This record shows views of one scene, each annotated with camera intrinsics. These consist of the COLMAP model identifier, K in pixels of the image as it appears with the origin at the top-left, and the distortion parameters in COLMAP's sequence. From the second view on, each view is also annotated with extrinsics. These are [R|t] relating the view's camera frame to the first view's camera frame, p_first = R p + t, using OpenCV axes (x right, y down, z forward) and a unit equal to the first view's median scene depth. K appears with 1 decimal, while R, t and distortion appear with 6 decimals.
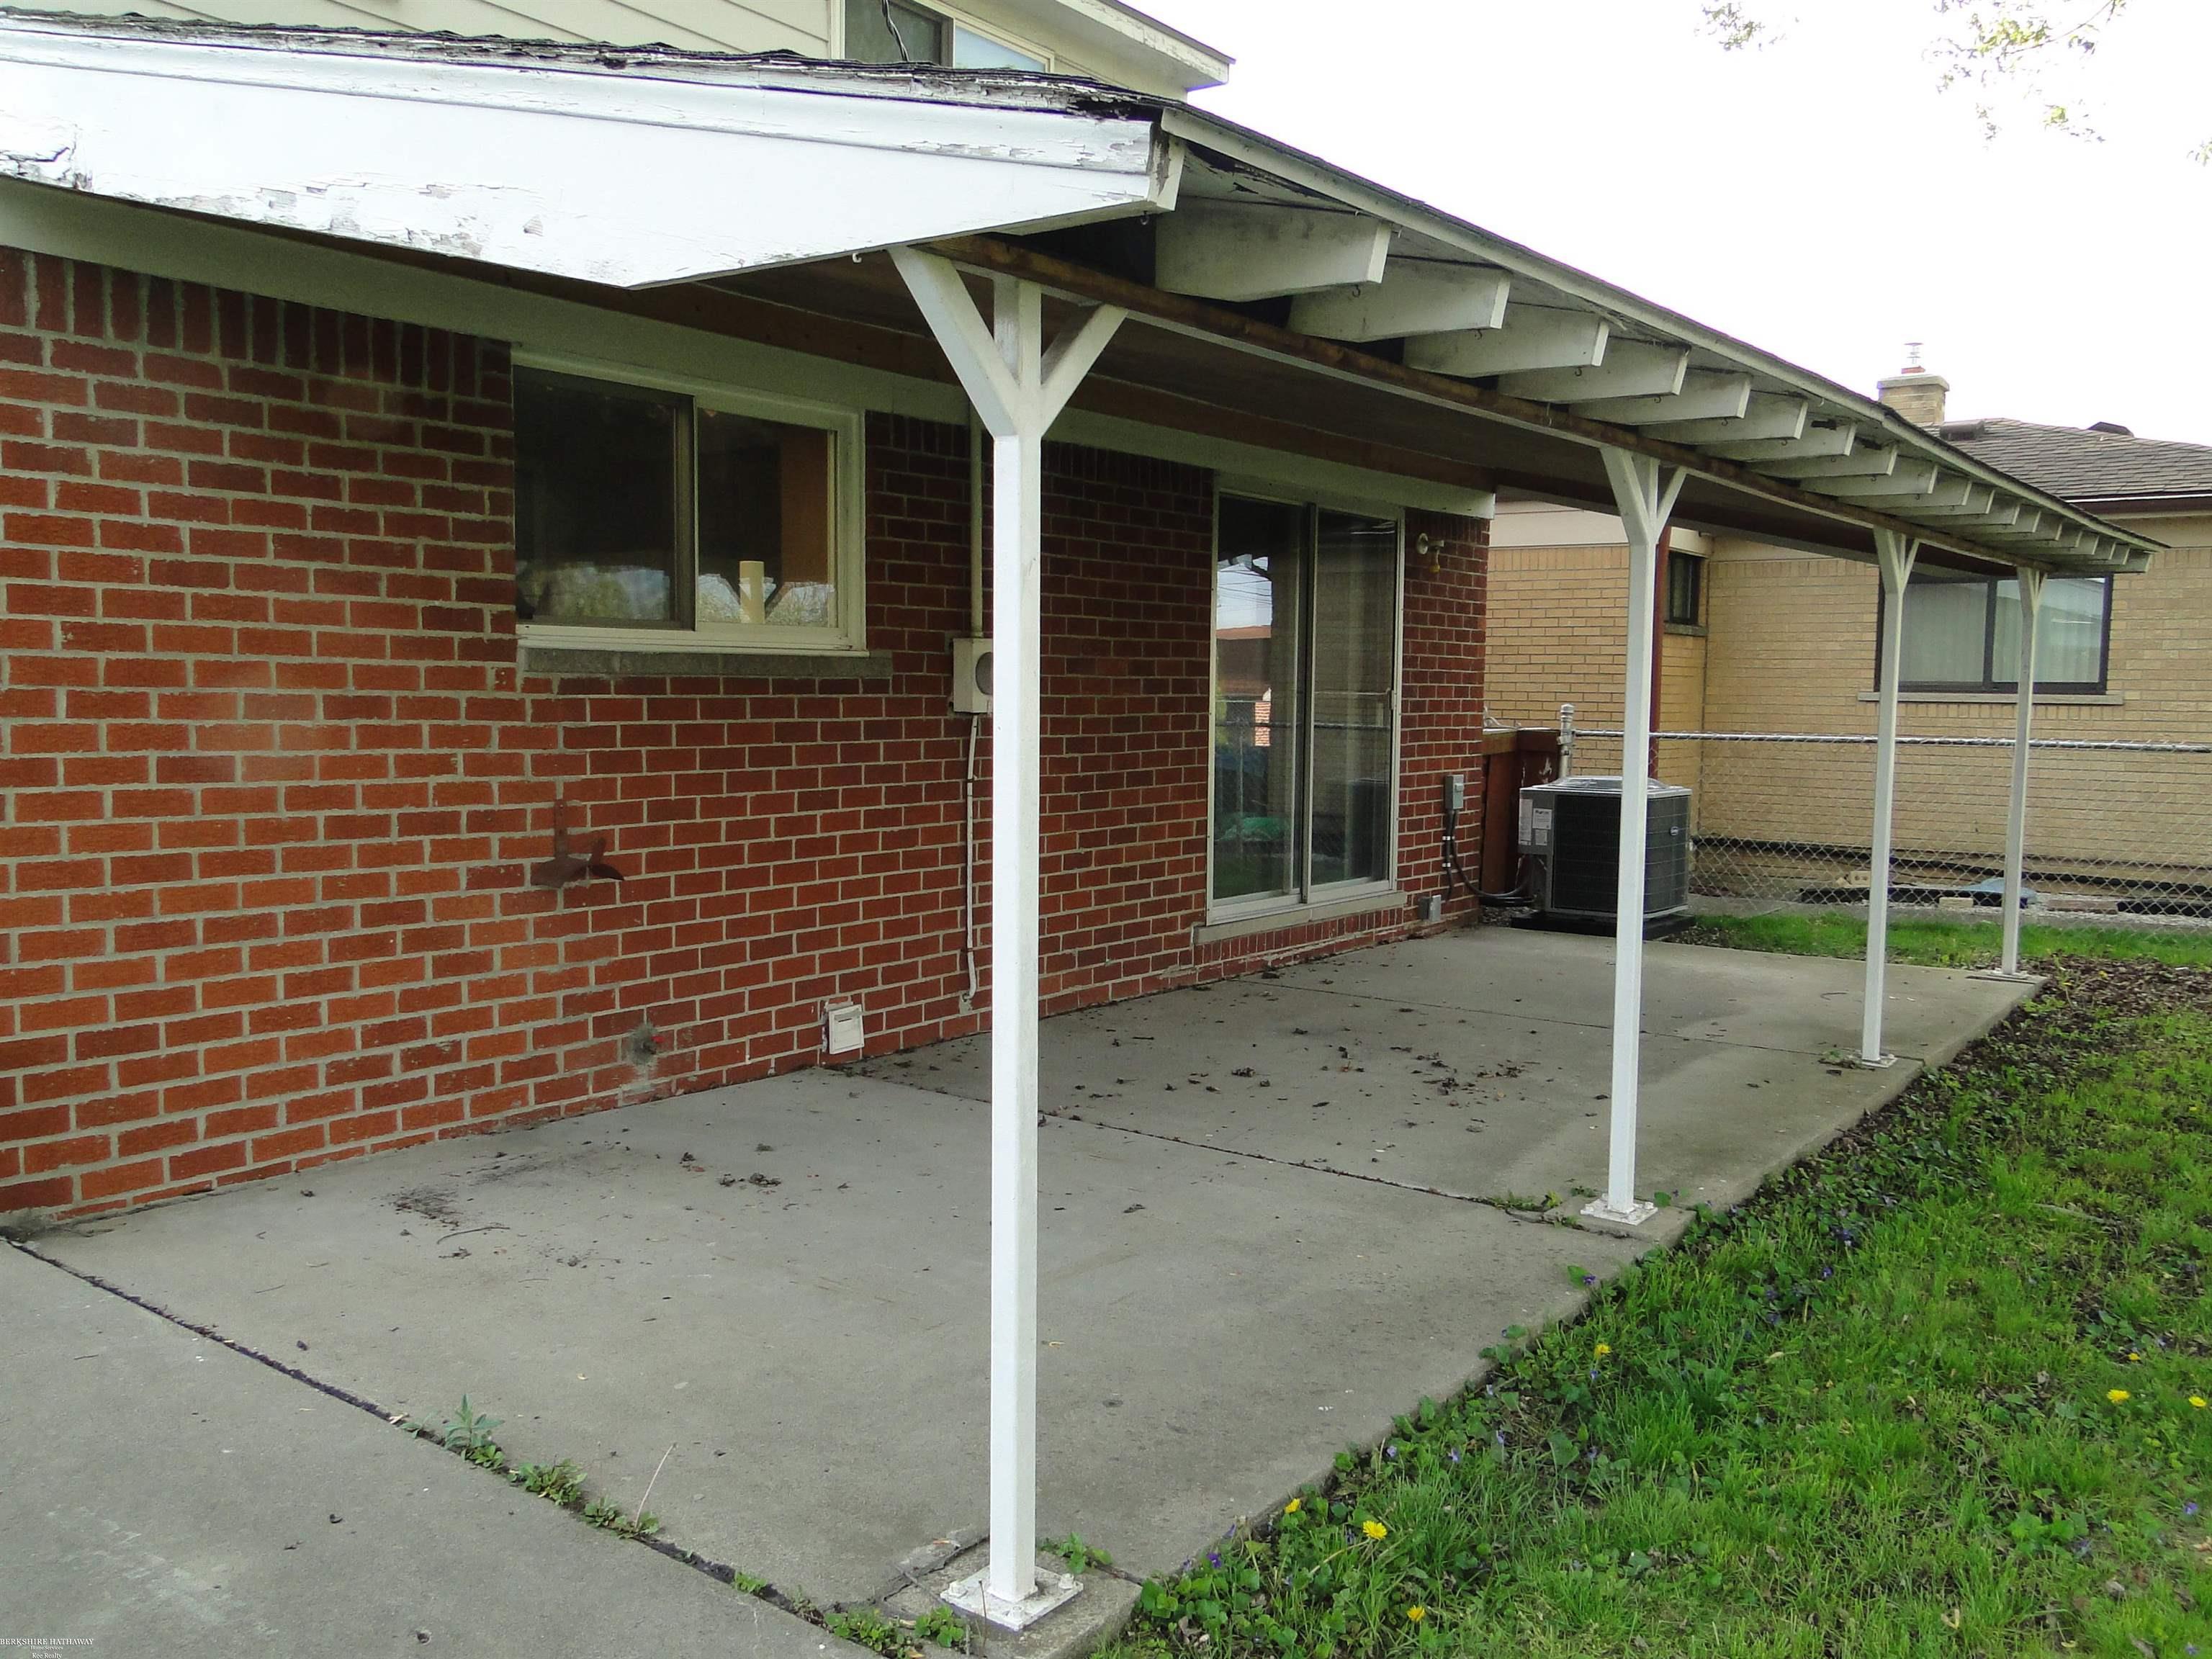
lens RADIAL K [[1817.6, 0, 1106.0], [0, 1817.6, 829.5], [0, 0, 1]] dist [0.006232, -0.009978]
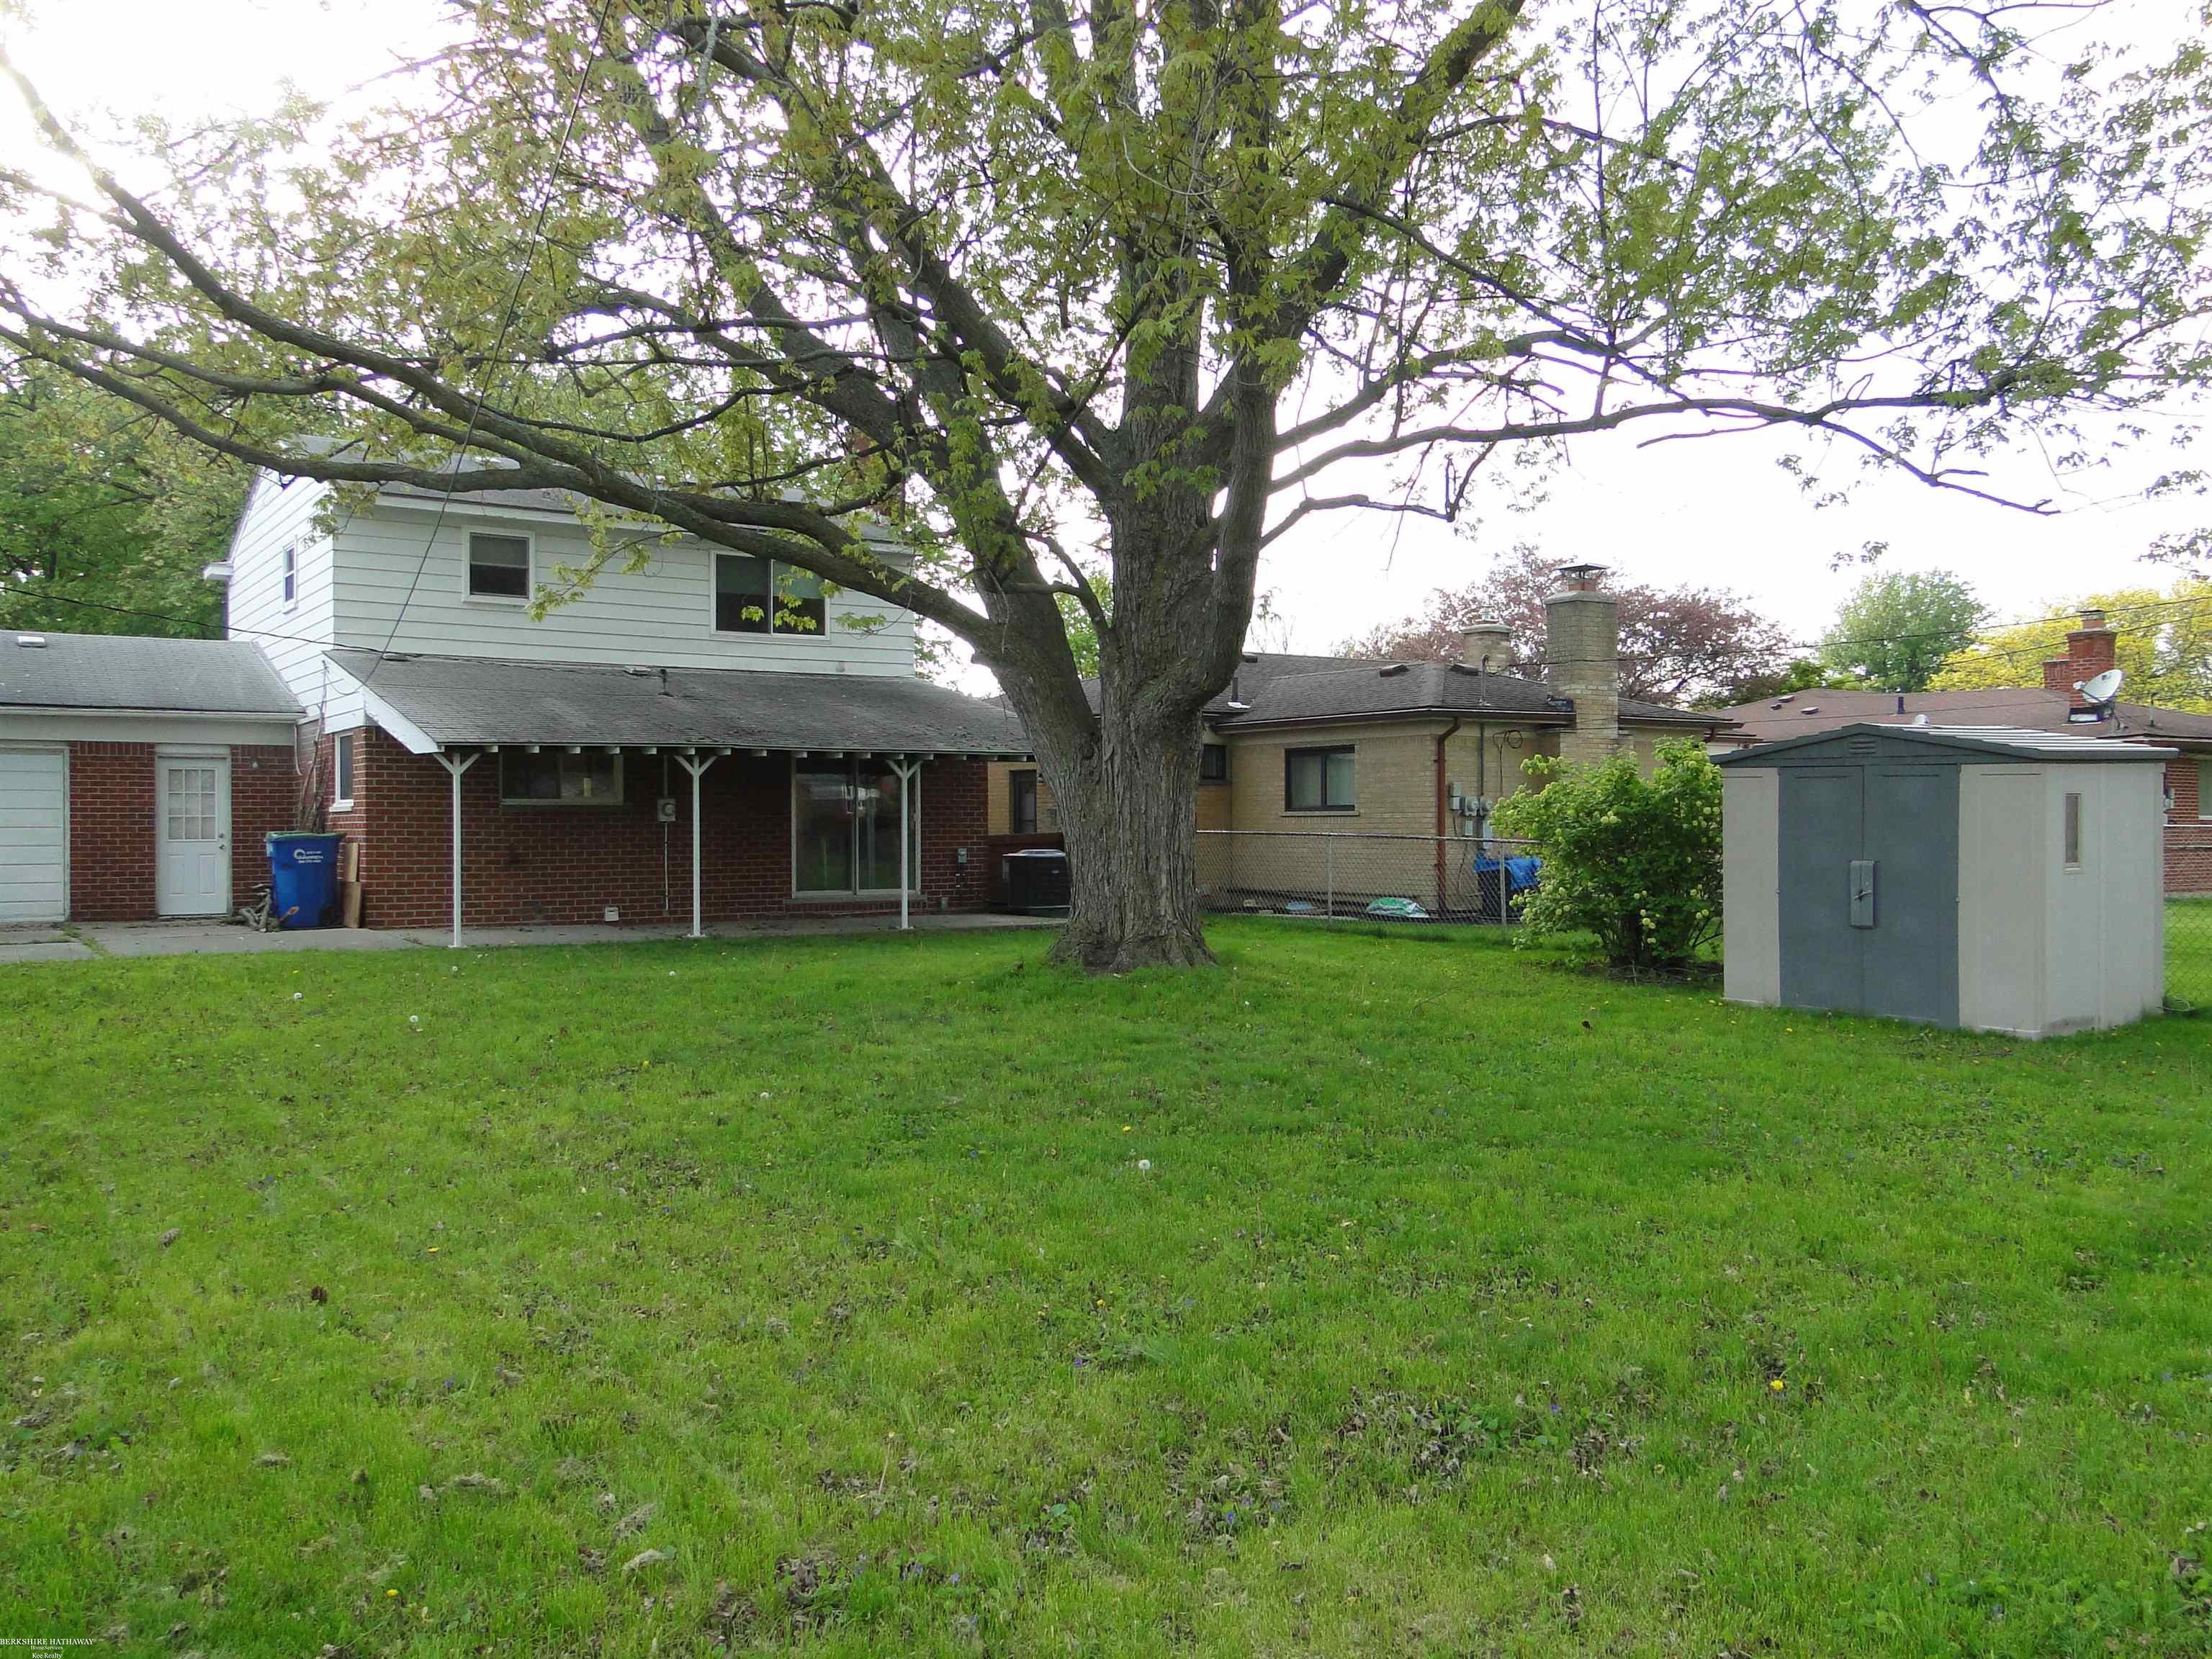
lens RADIAL K [[1817.6, 0, 1106.0], [0, 1817.6, 829.5], [0, 0, 1]] dist [0.006232, -0.009978]
pose [[0.943978, -0.011926, -0.329793, 2.097892], [-0.012966, 0.997235, -0.073176, 0.213728], [0.329754, 0.073352, 0.941213, -2.157881]]
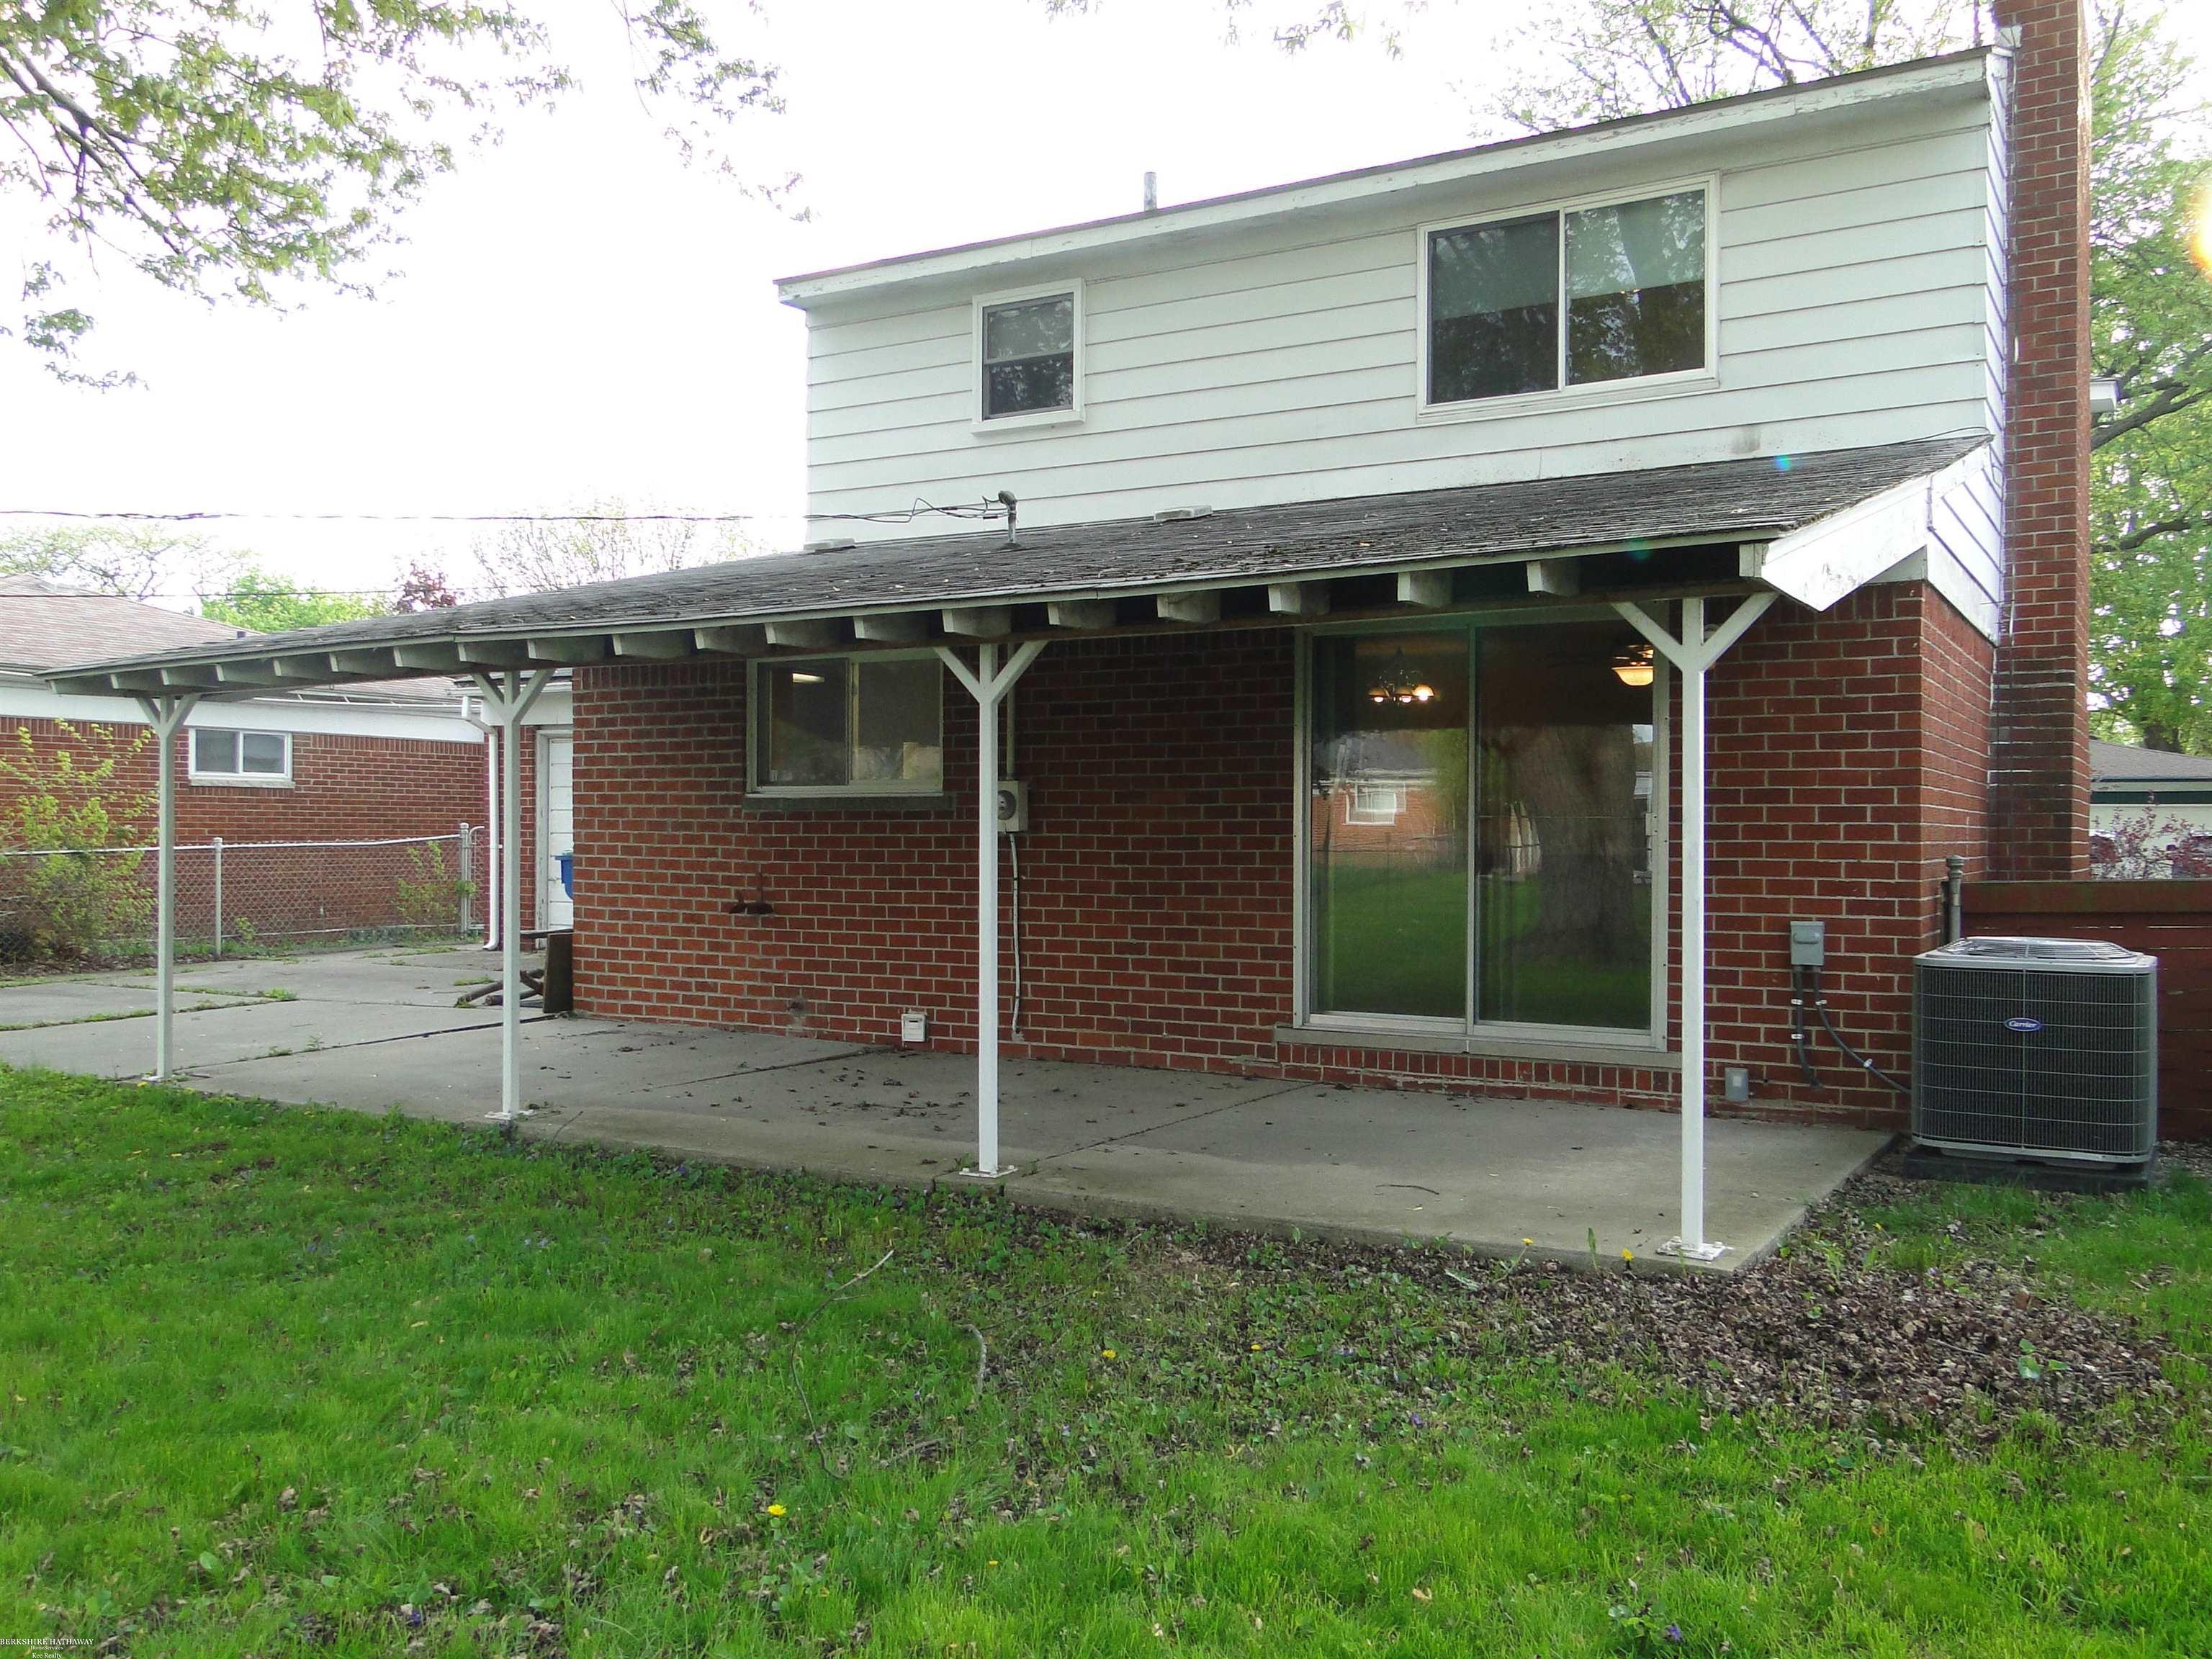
lens RADIAL K [[1817.6, 0, 1106.0], [0, 1817.6, 829.5], [0, 0, 1]] dist [0.006232, -0.009978]
pose [[0.107772, -0.007768, -0.994145, 1.674974], [-0.078670, 0.996767, -0.016317, -0.058973], [0.991058, 0.079968, 0.106812, 1.117082]]
